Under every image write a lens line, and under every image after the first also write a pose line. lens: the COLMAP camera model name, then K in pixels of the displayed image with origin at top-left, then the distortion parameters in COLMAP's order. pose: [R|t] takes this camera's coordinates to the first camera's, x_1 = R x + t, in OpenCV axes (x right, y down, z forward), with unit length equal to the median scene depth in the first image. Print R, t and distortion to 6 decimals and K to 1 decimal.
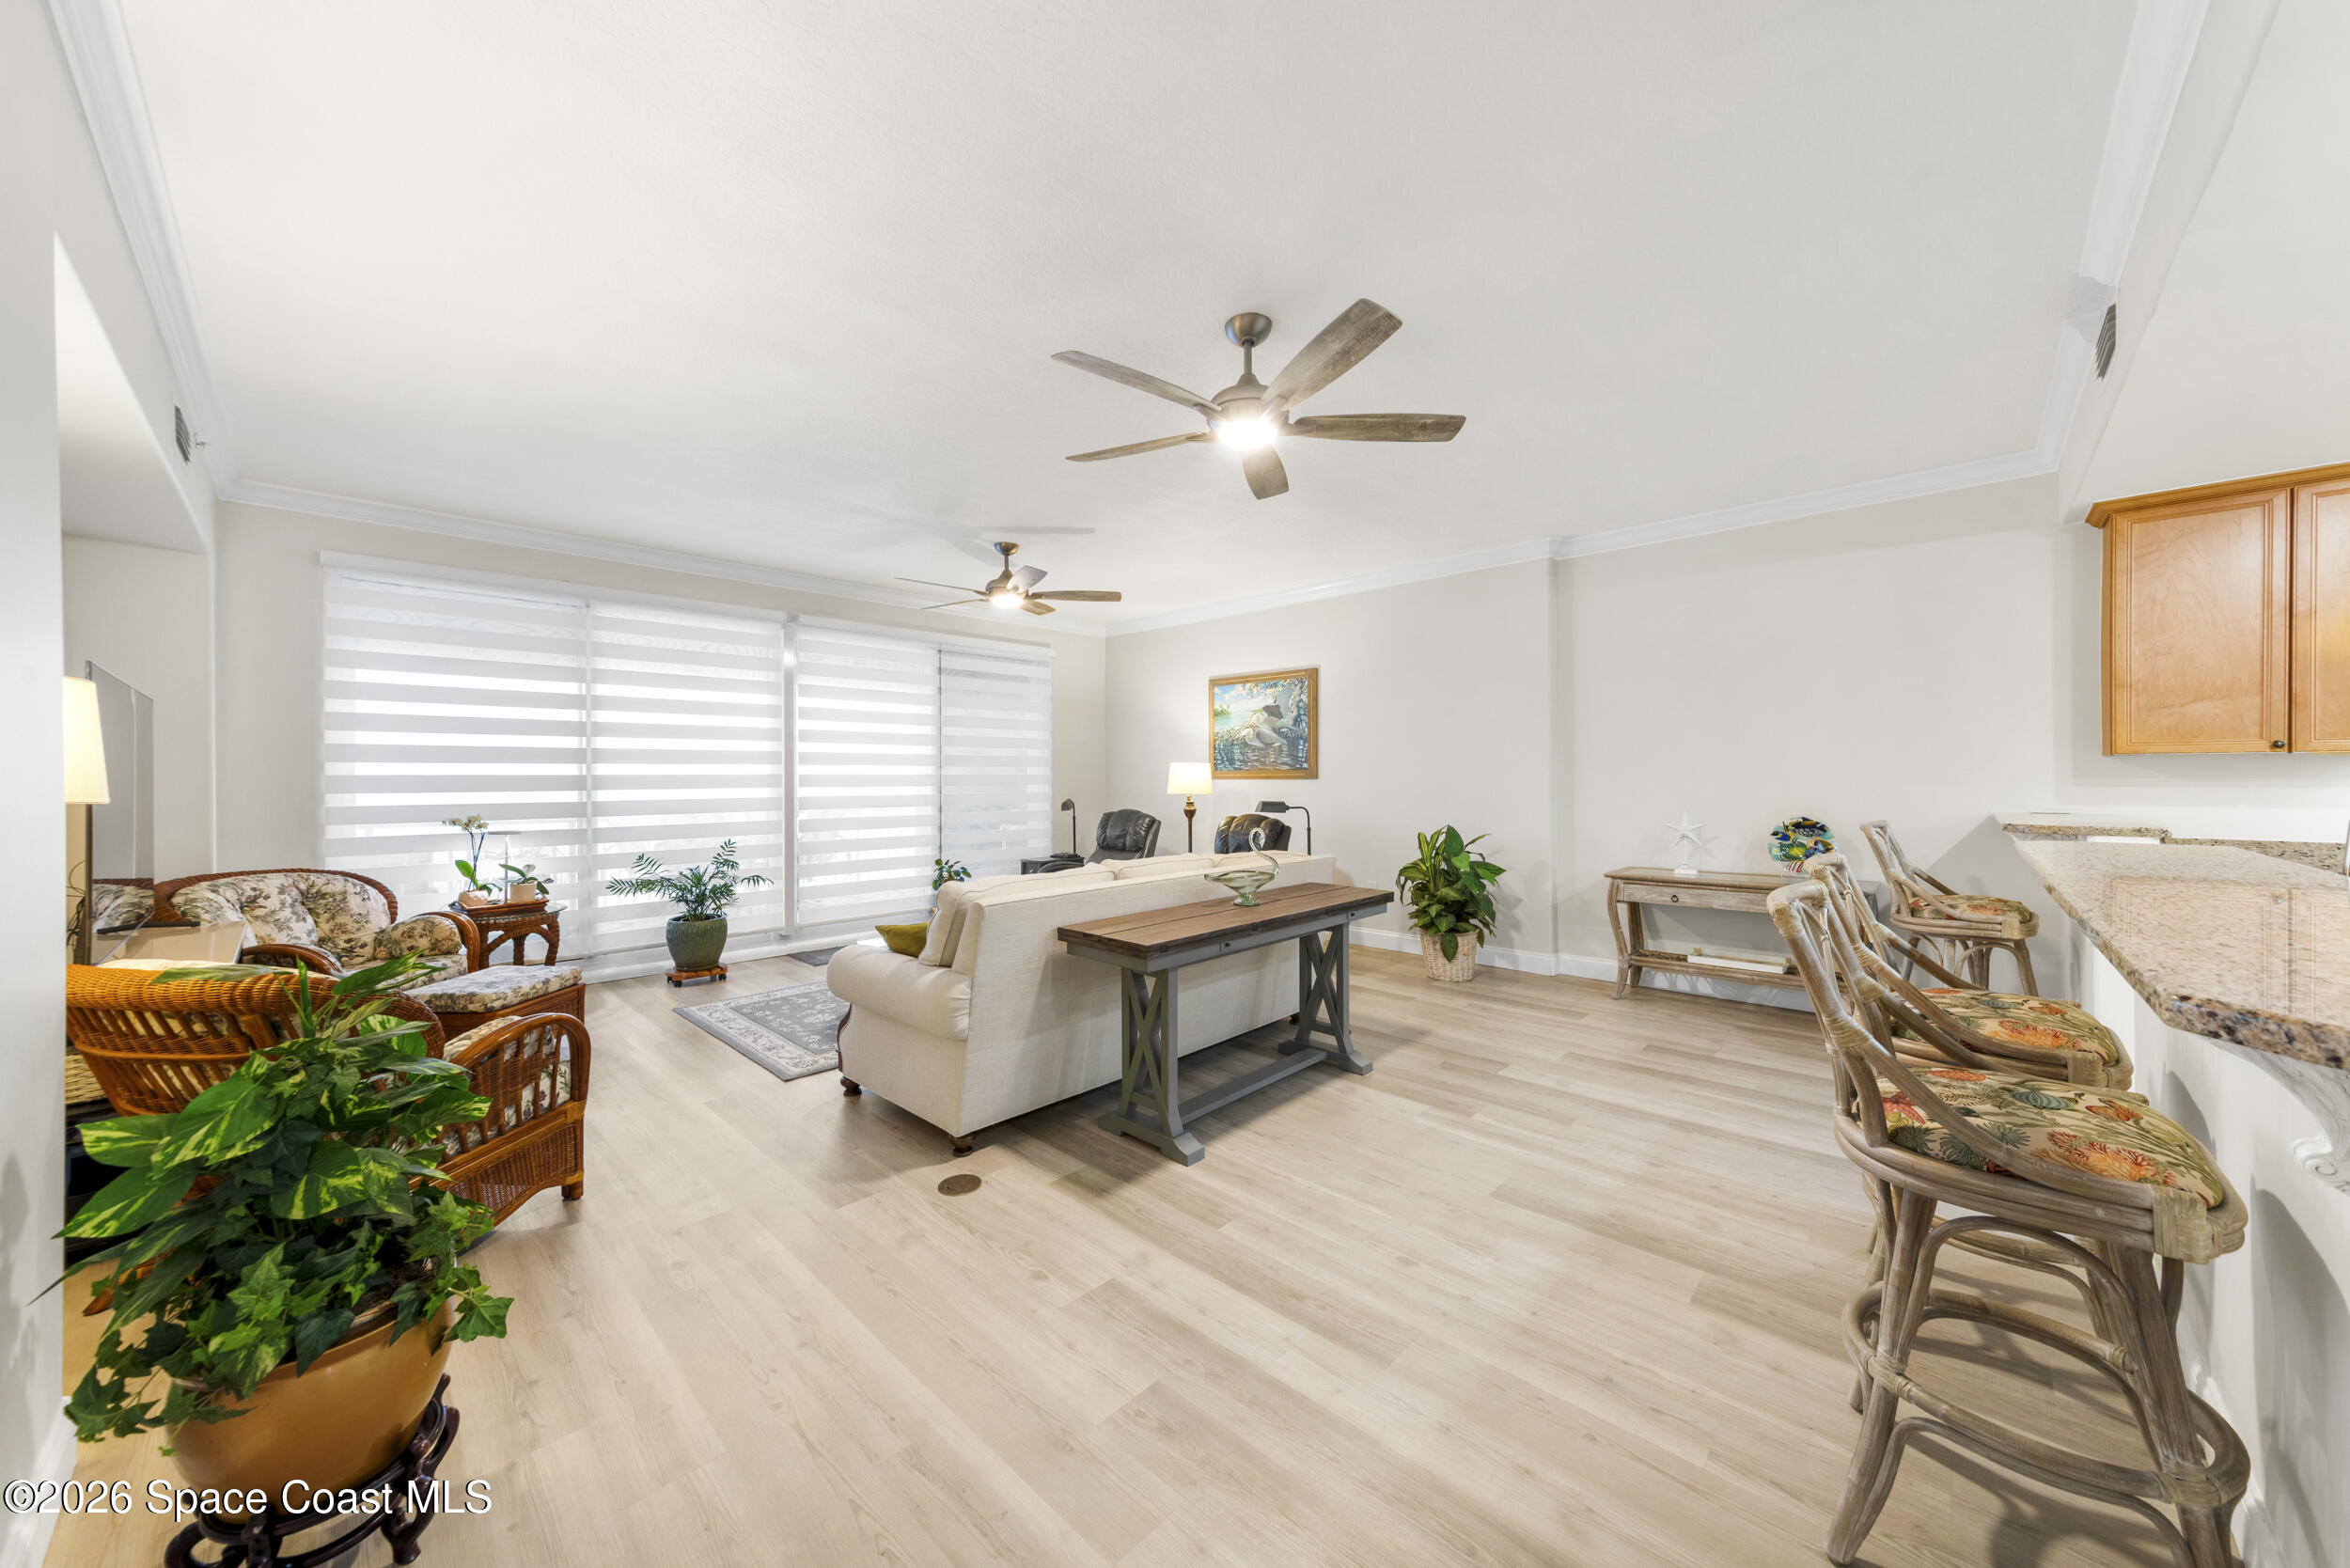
lens RADIAL K [[826.7, 0, 1174.0], [0, 826.7, 777.1], [0, 0, 1]] dist [-0.000685, 0.000182]
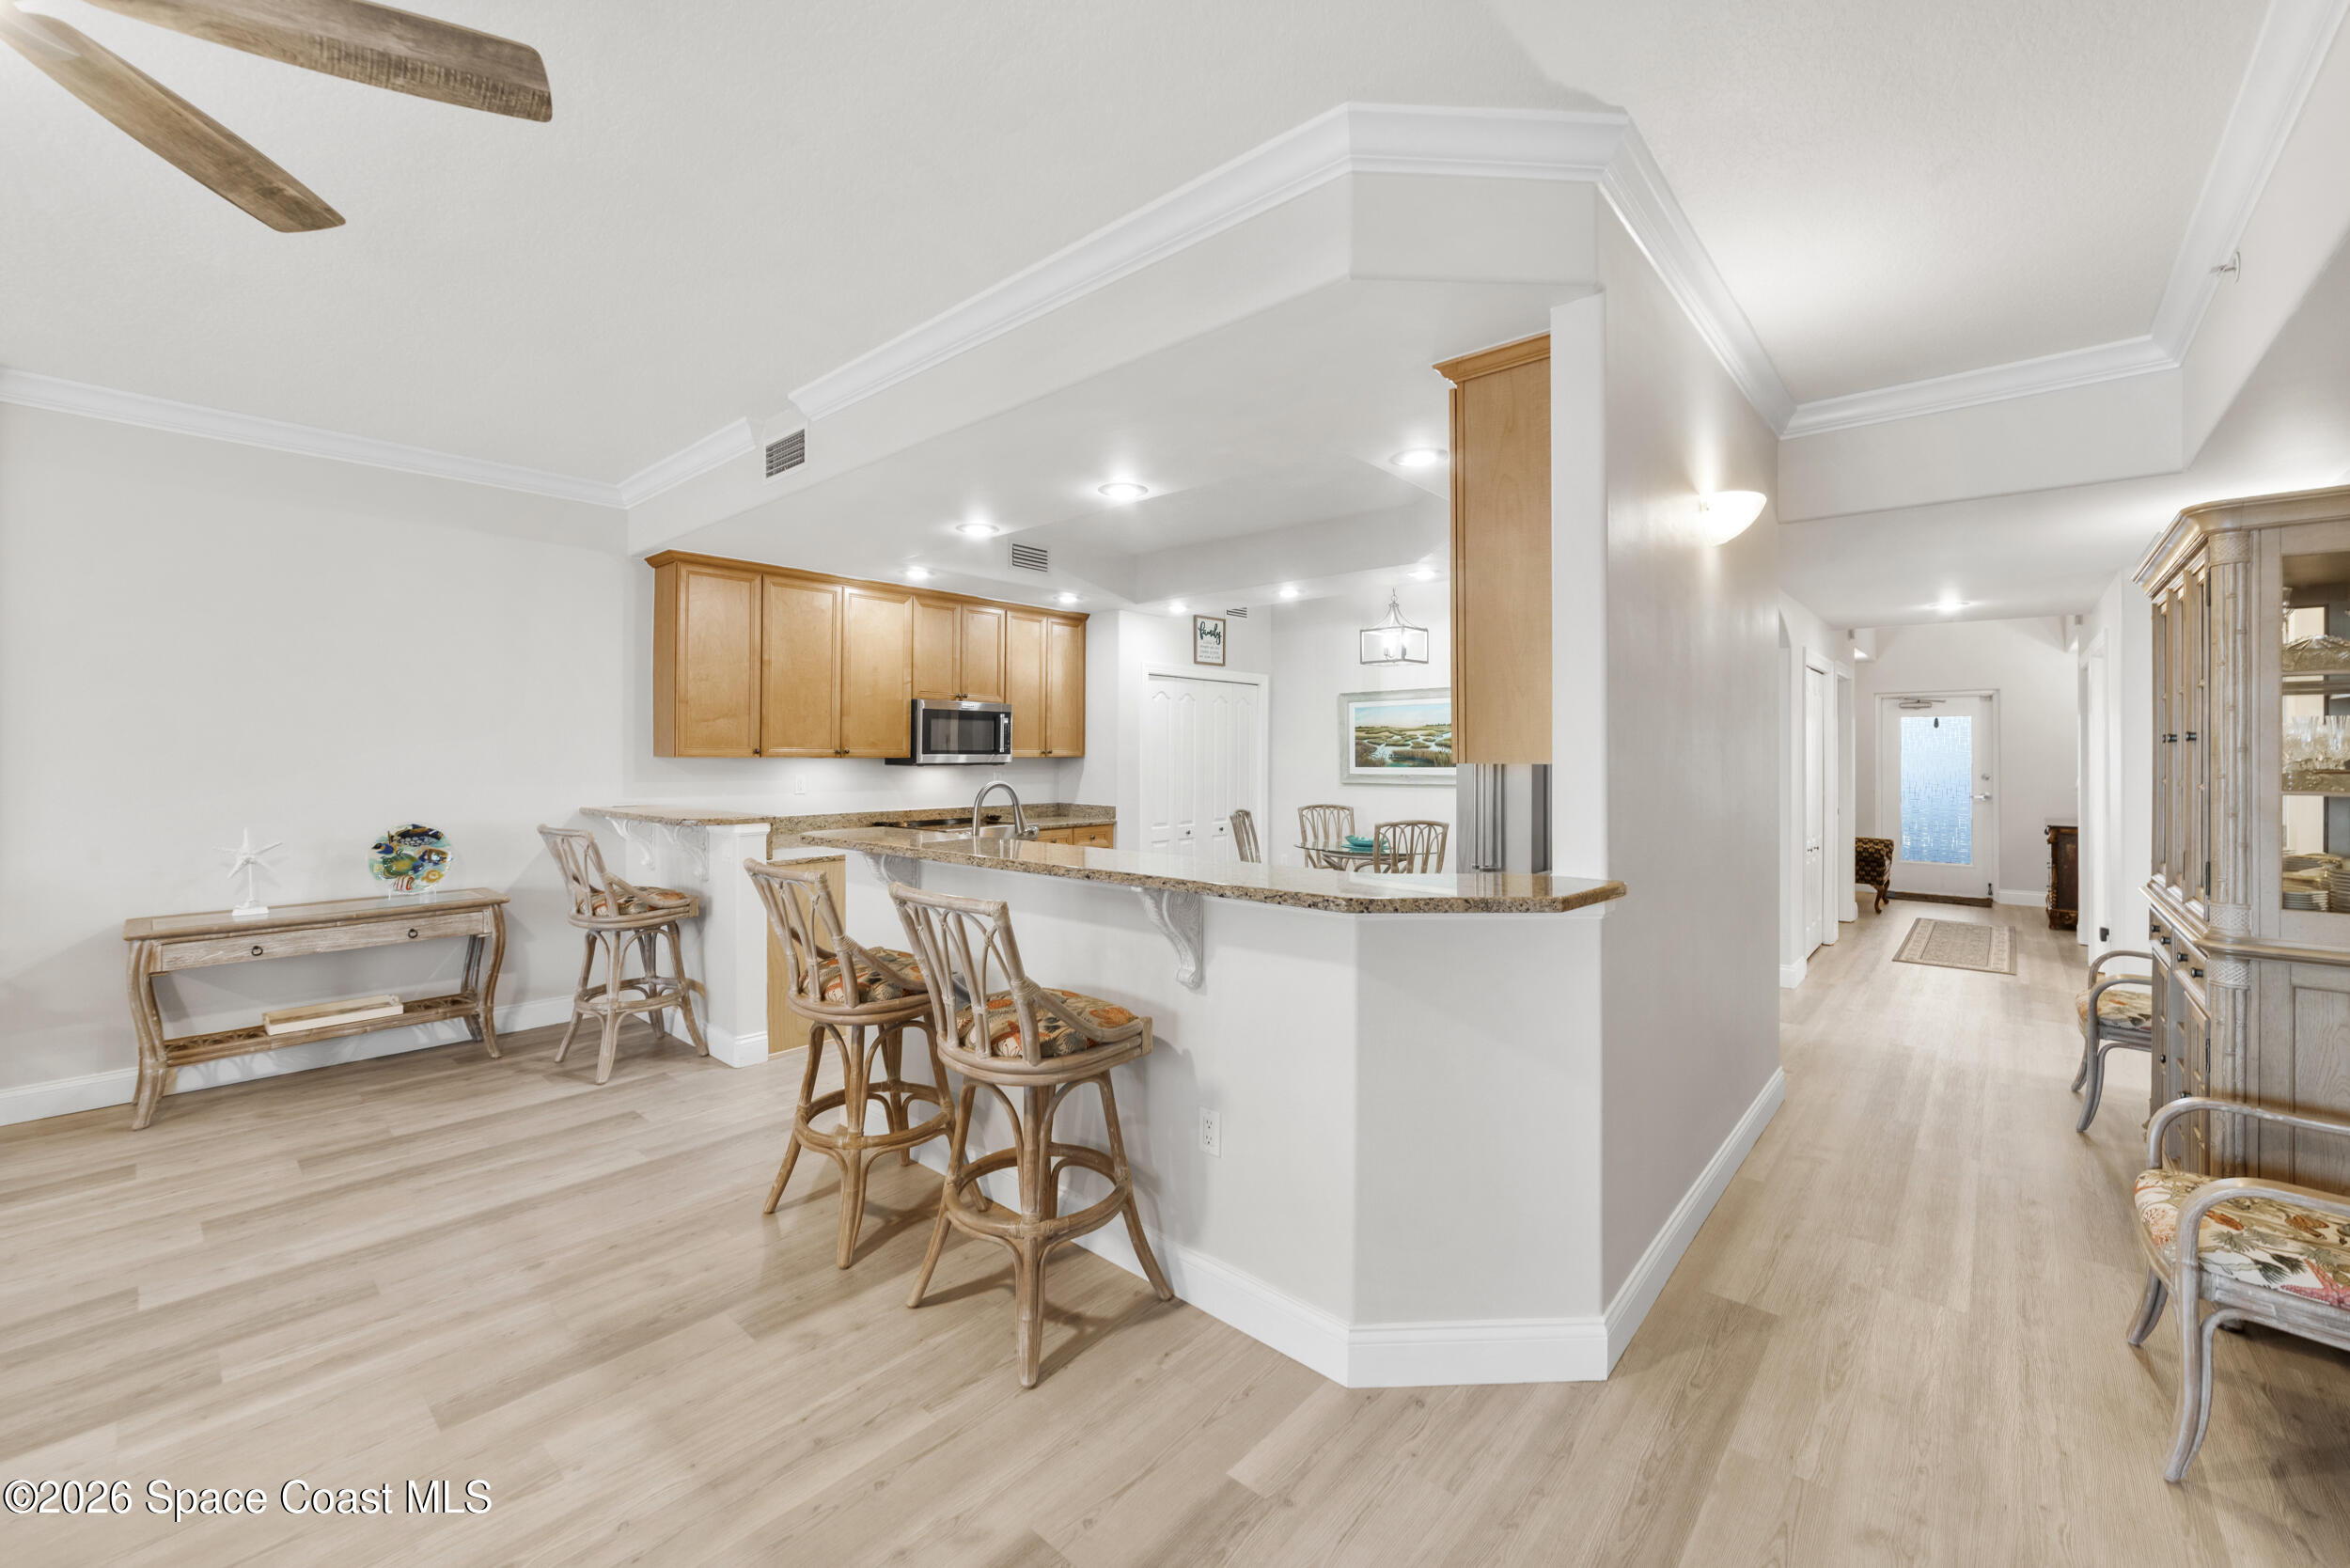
lens RADIAL K [[947.3, 0, 1140.7], [0, 947.3, 741.1], [0, 0, 1]] dist [-0.003104, -0.000107]
pose [[-0.011272, 0.017836, 0.999777, -0.288623], [0.000297, 0.999841, -0.017834, -0.024879], [-0.999936, 0.000096, -0.011275, 0.327809]]
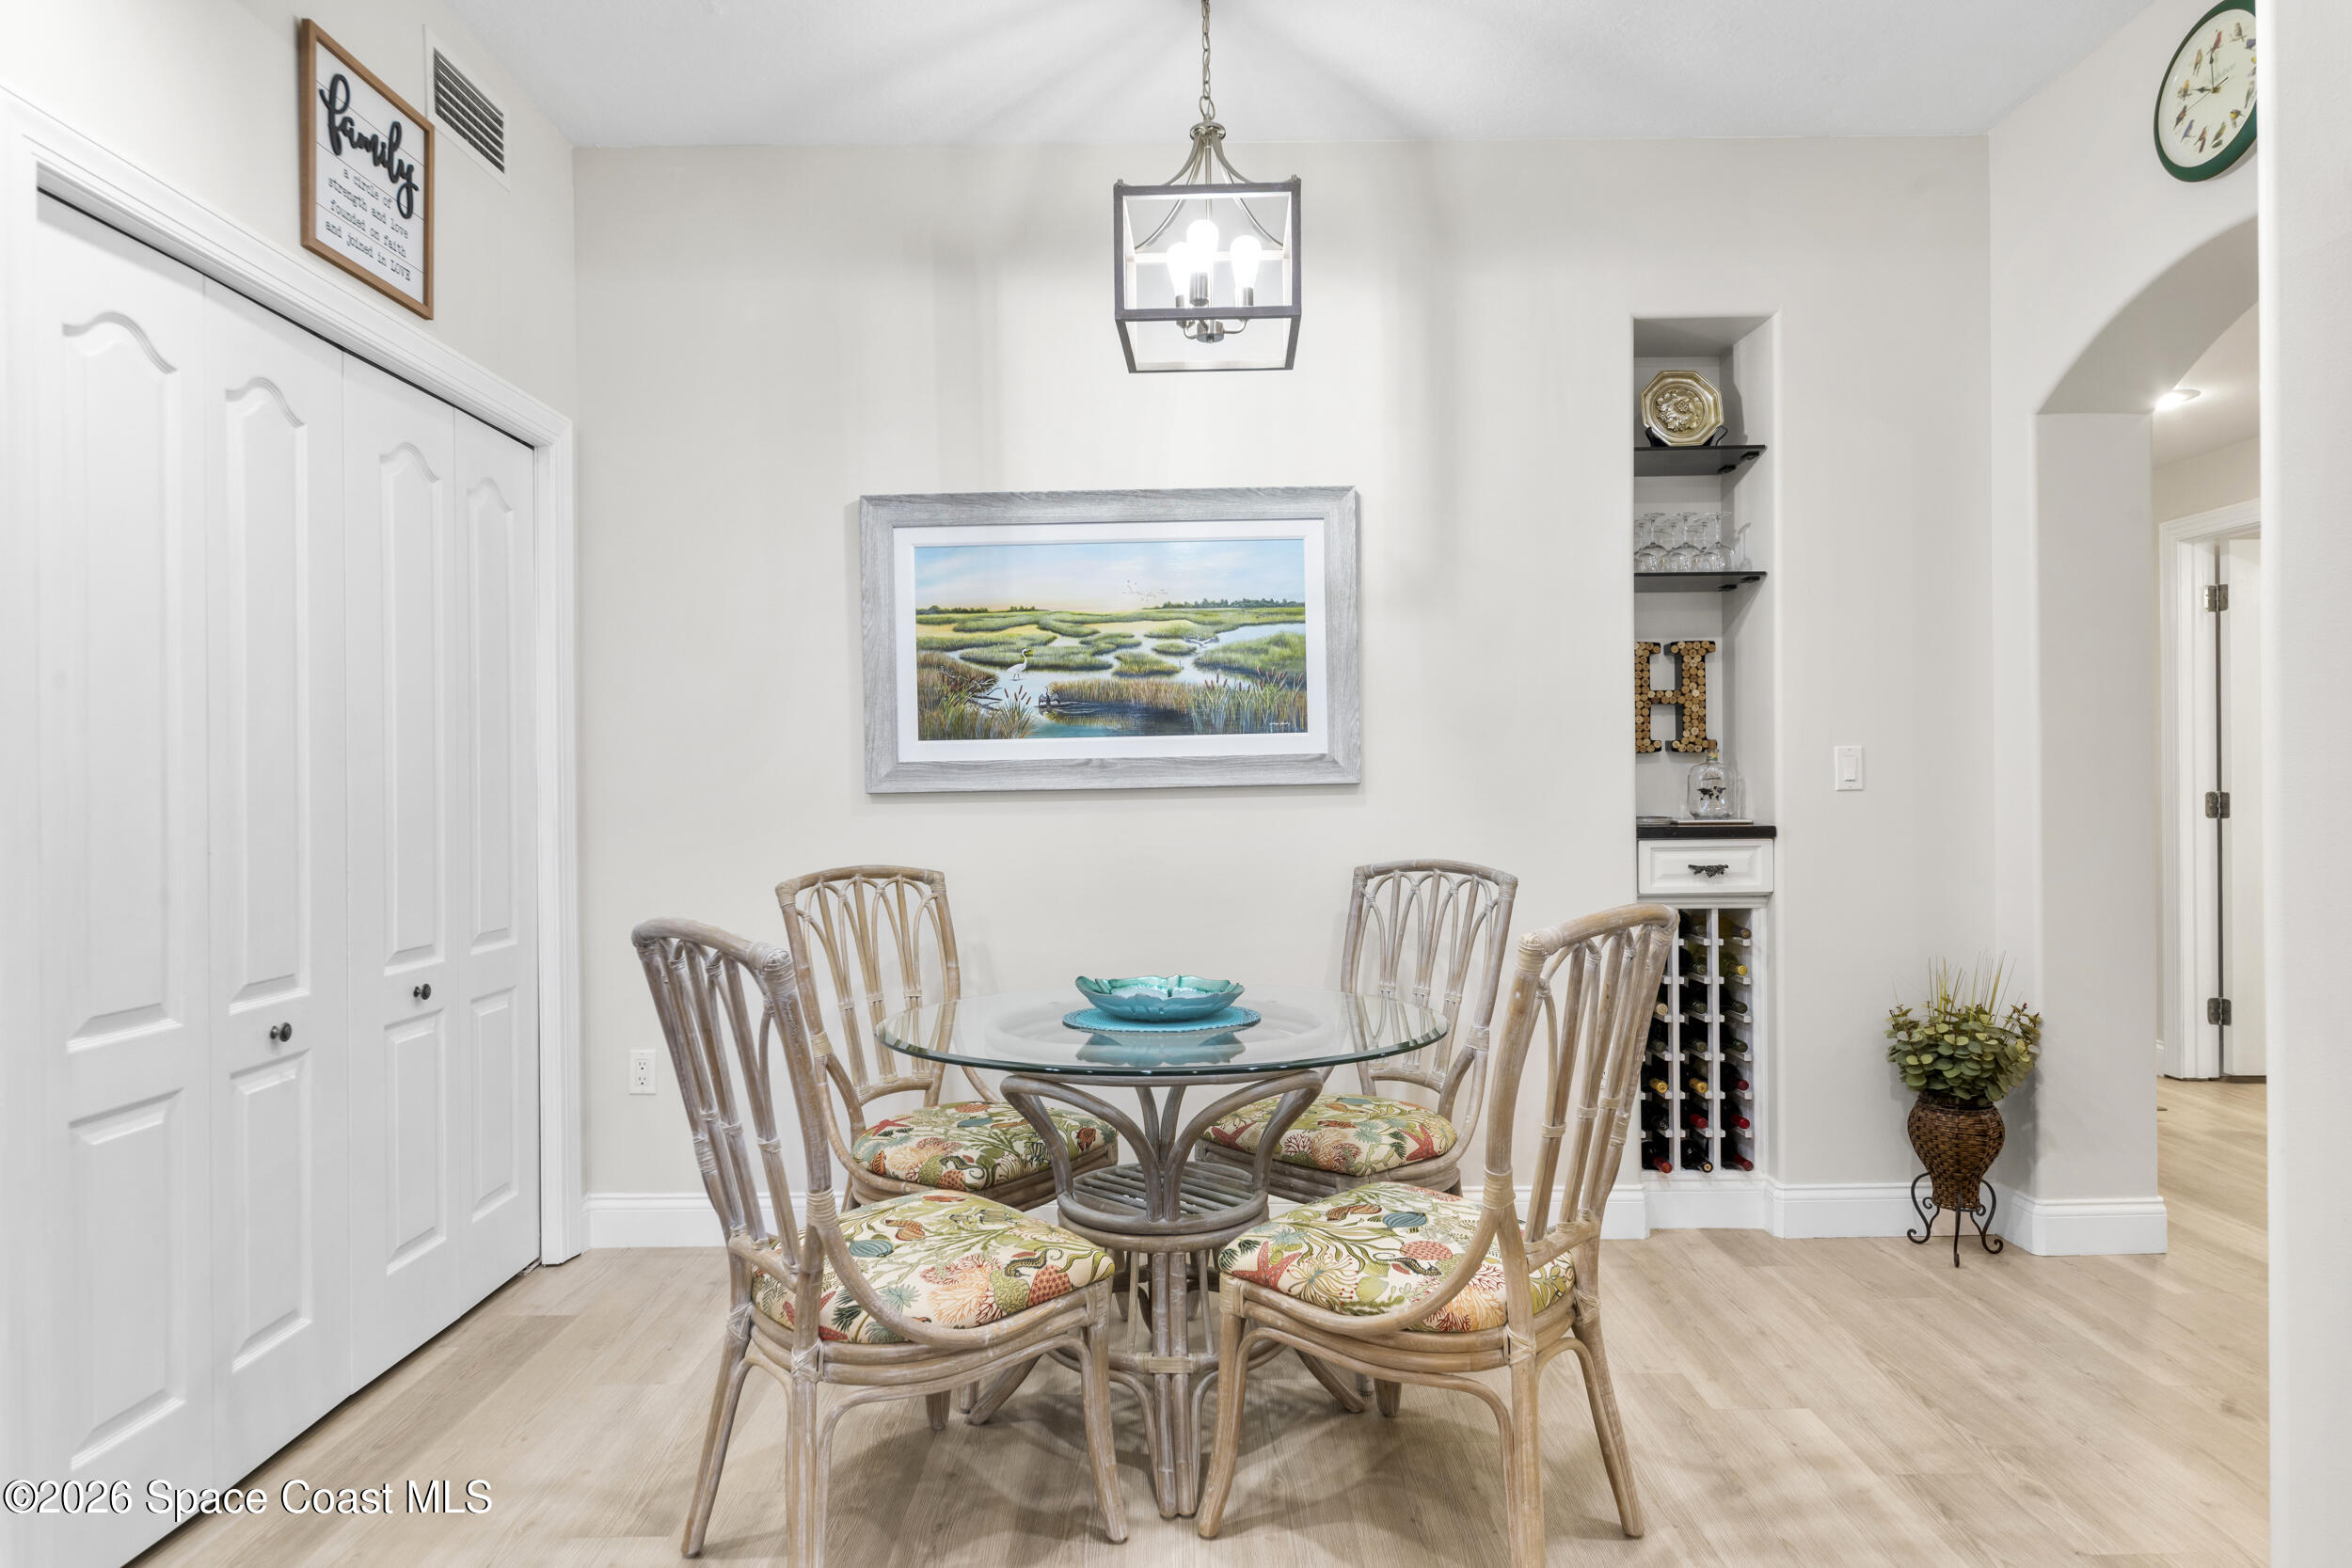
lens RADIAL K [[1338.3, 0, 1182.5], [0, 1338.3, 791.5], [0, 0, 1]] dist [-0.004633, -0.001868]
pose [[-0.695976, 0.009581, 0.718001, 1.135338], [0.016767, 0.999855, 0.002910, 0.034807], [-0.717870, 0.014064, -0.696036, 0.330519]]
